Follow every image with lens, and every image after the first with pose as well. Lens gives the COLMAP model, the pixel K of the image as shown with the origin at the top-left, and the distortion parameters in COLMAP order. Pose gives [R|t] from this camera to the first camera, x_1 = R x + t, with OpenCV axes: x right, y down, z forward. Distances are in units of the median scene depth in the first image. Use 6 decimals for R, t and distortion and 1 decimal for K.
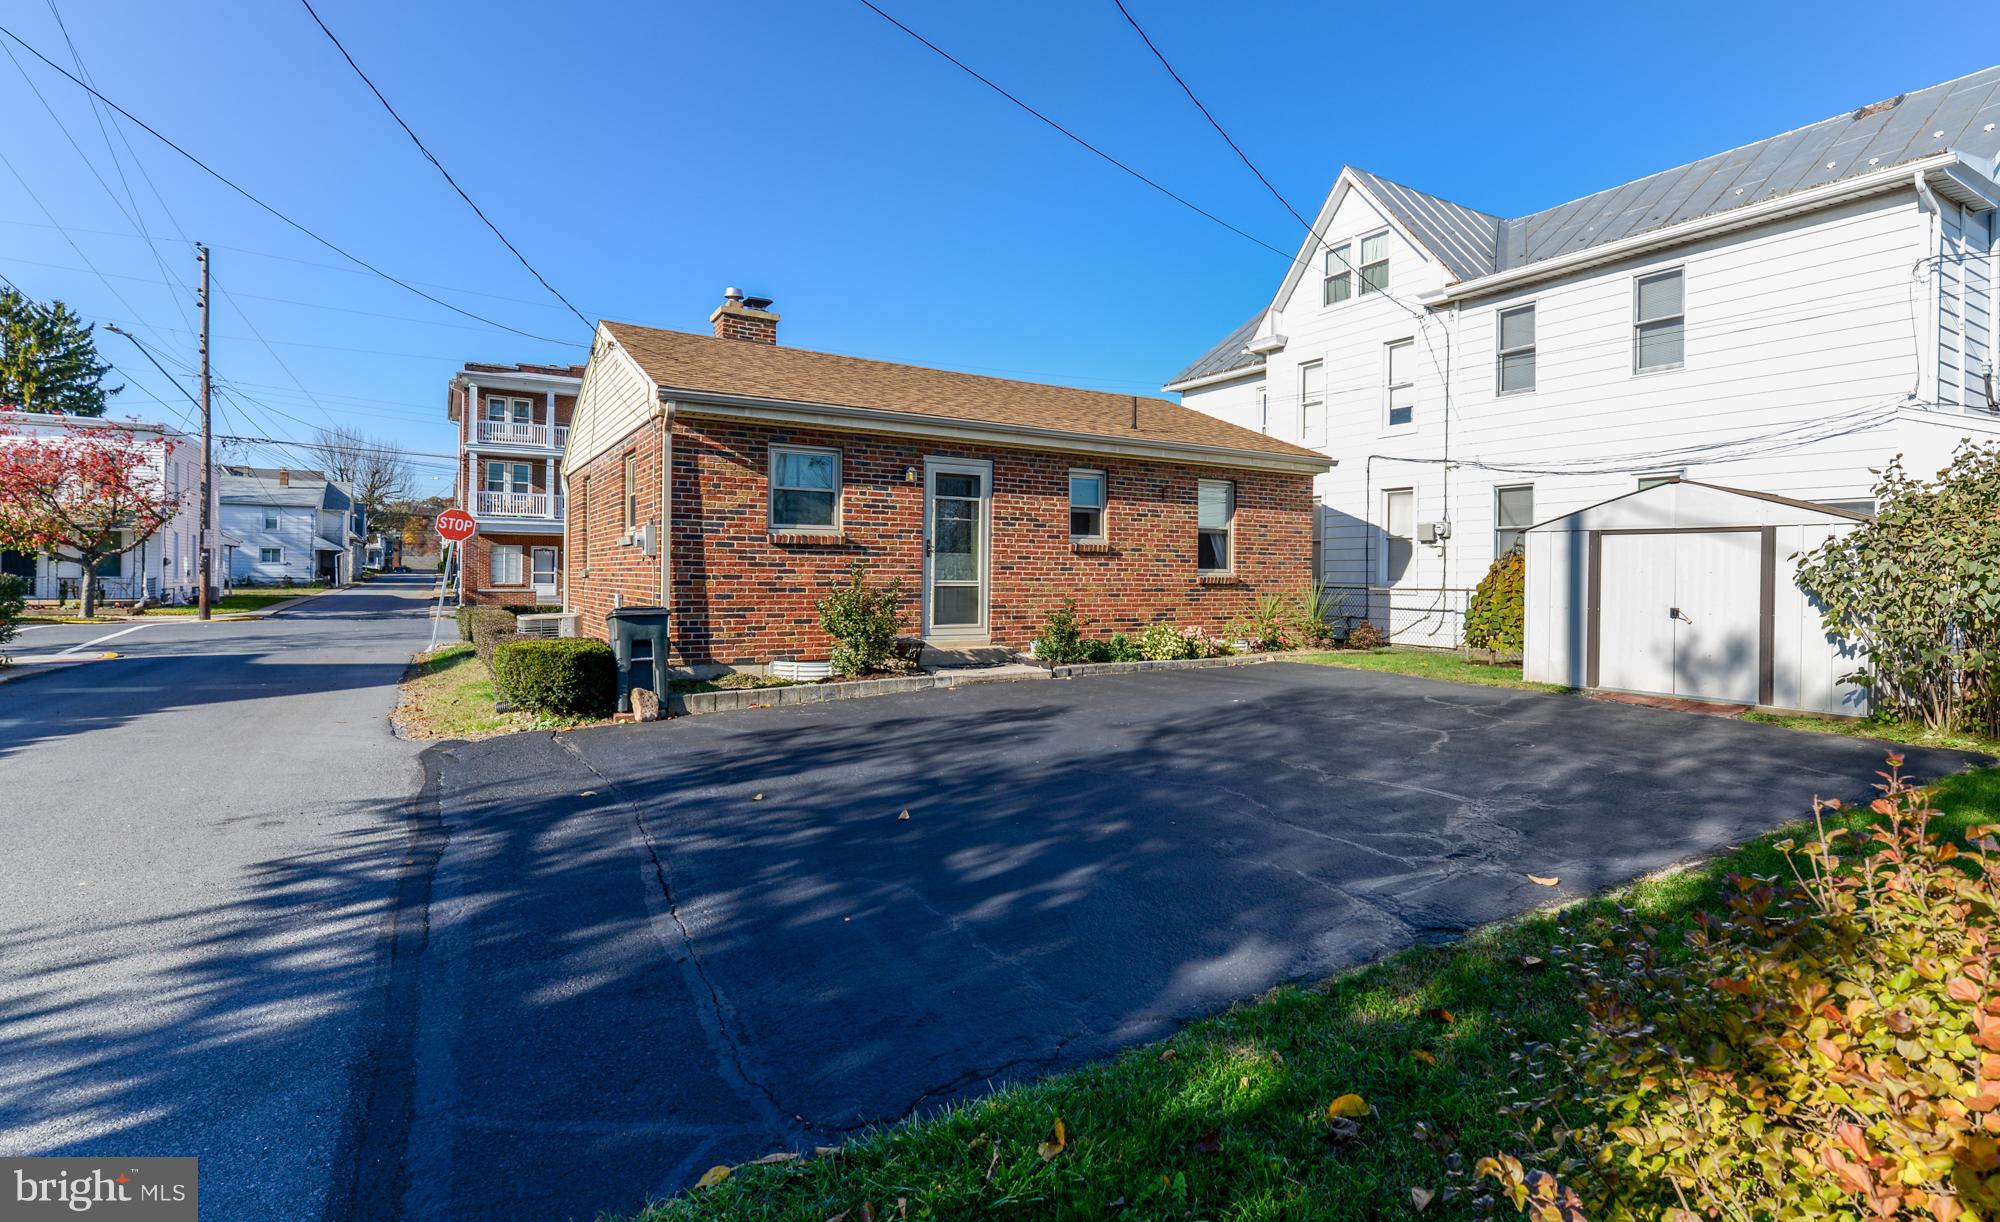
lens RADIAL K [[1011.3, 0, 1045.7], [0, 1011.3, 578.3], [0, 0, 1]] dist [0.001380, -0.000019]
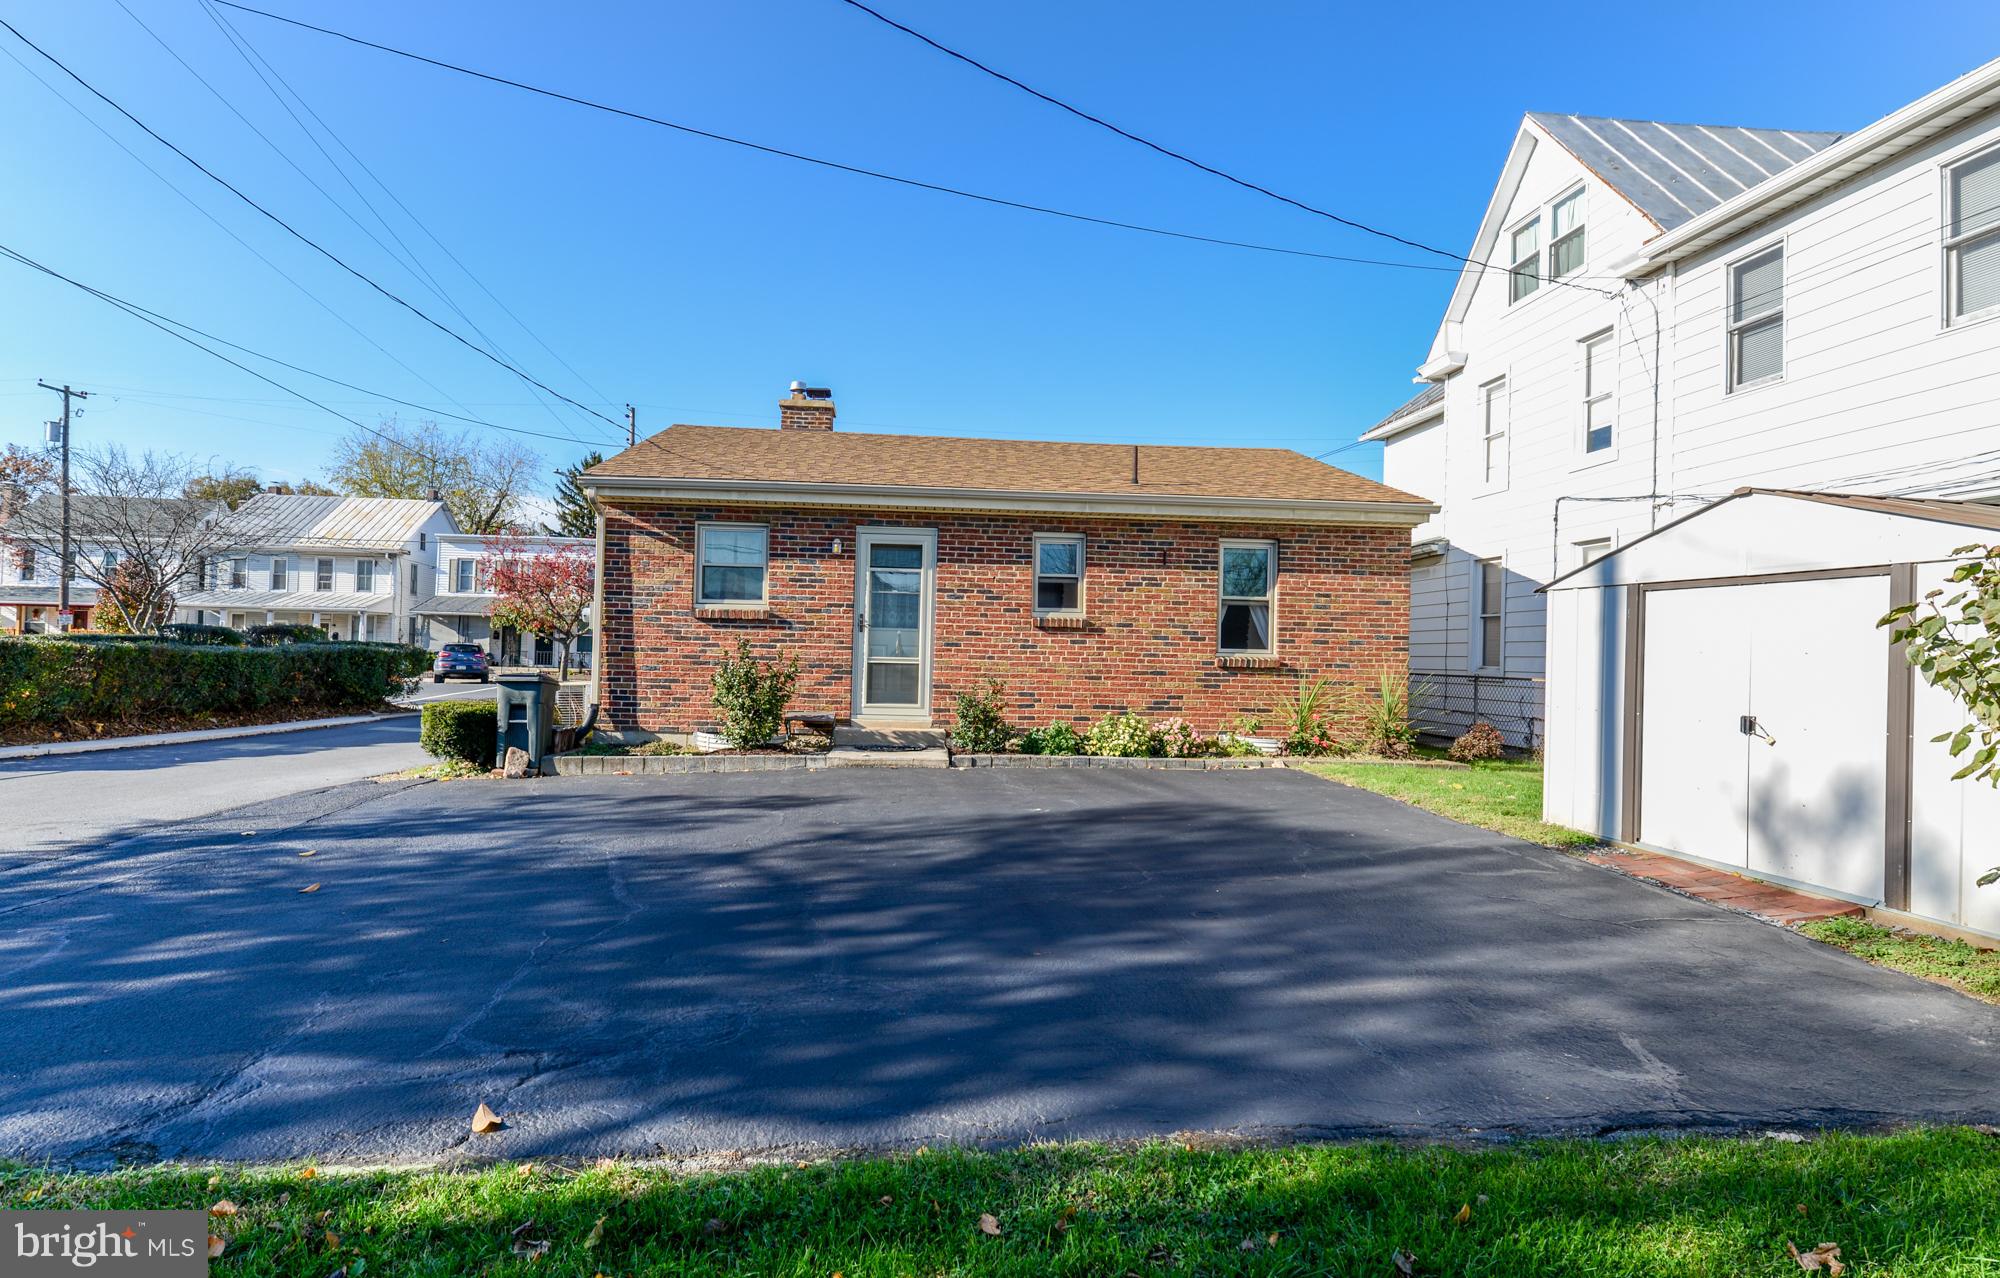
lens RADIAL K [[967.6, 0, 904.5], [0, 967.6, 643.5], [0, 0, 1]] dist [0.008612, -0.009025]
pose [[0.863594, 0.005753, -0.504155, 0.371466], [-0.016391, 0.999727, -0.016670, 0.004326], [0.503921, 0.022660, 0.863452, 0.224311]]
